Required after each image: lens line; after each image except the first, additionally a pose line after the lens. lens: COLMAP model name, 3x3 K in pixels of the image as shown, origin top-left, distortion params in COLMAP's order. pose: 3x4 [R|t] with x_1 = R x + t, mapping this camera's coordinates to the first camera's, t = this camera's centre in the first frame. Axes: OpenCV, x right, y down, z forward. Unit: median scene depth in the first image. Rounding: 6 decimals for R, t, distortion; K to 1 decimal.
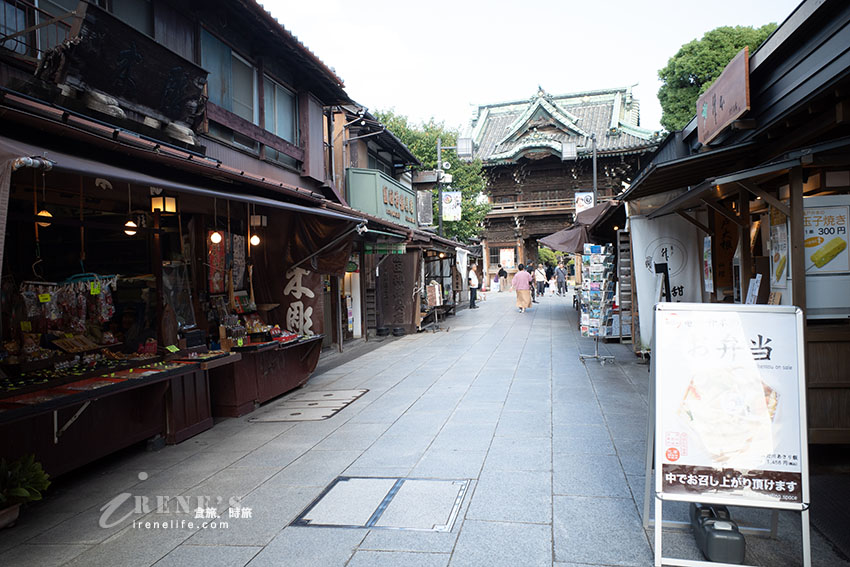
lens RADIAL K [[661.9, 0, 434.6], [0, 661.9, 286.7], [0, 0, 1]] dist [-0.059357, 0.052954]
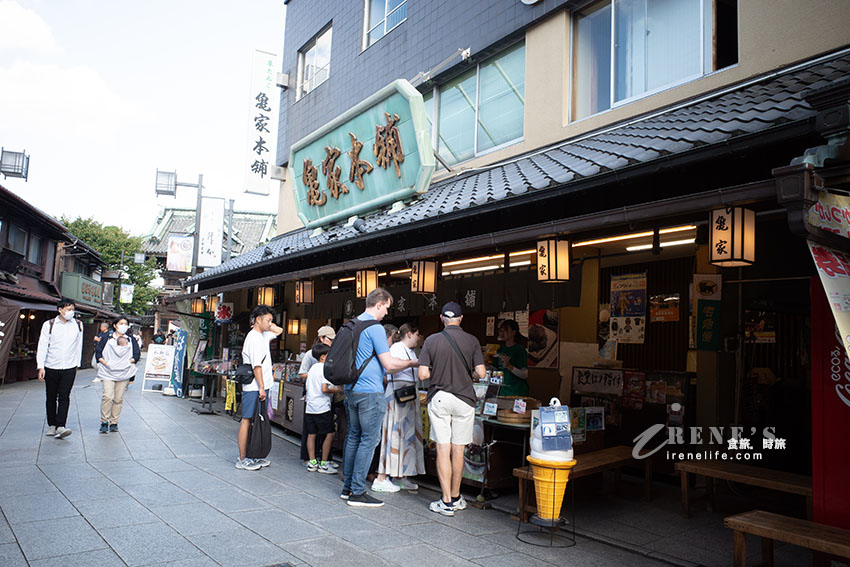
lens RADIAL K [[661.9, 0, 434.6], [0, 661.9, 286.7], [0, 0, 1]] dist [-0.059357, 0.052954]
pose [[0.896958, 0.106146, 0.429185, 0.012118], [-0.057786, 0.990571, -0.124219, 0.014047], [-0.438323, 0.086619, 0.894634, -0.740048]]
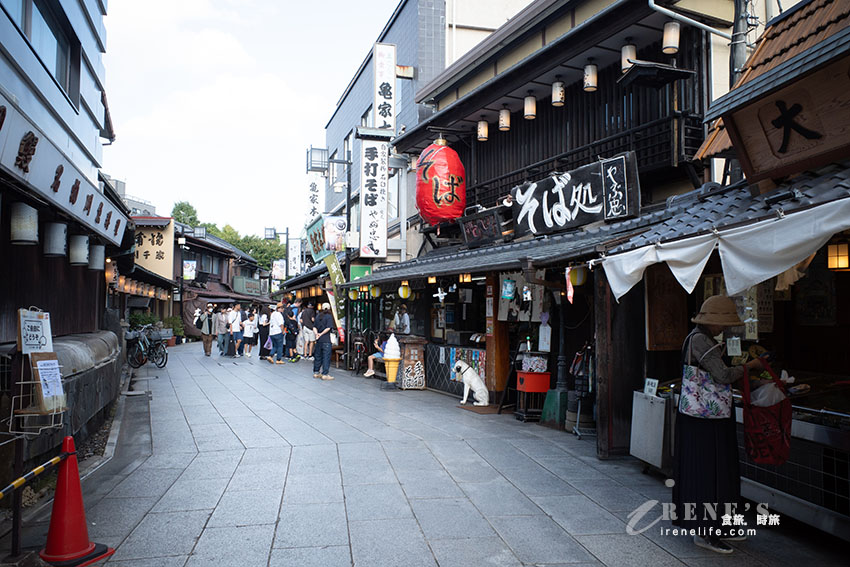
lens RADIAL K [[661.9, 0, 434.6], [0, 661.9, 286.7], [0, 0, 1]] dist [-0.059357, 0.052954]
pose [[0.981319, 0.043964, 0.187295, 0.144590], [-0.031842, 0.997228, -0.067246, 0.023771], [-0.189732, 0.060026, 0.979999, -1.486455]]
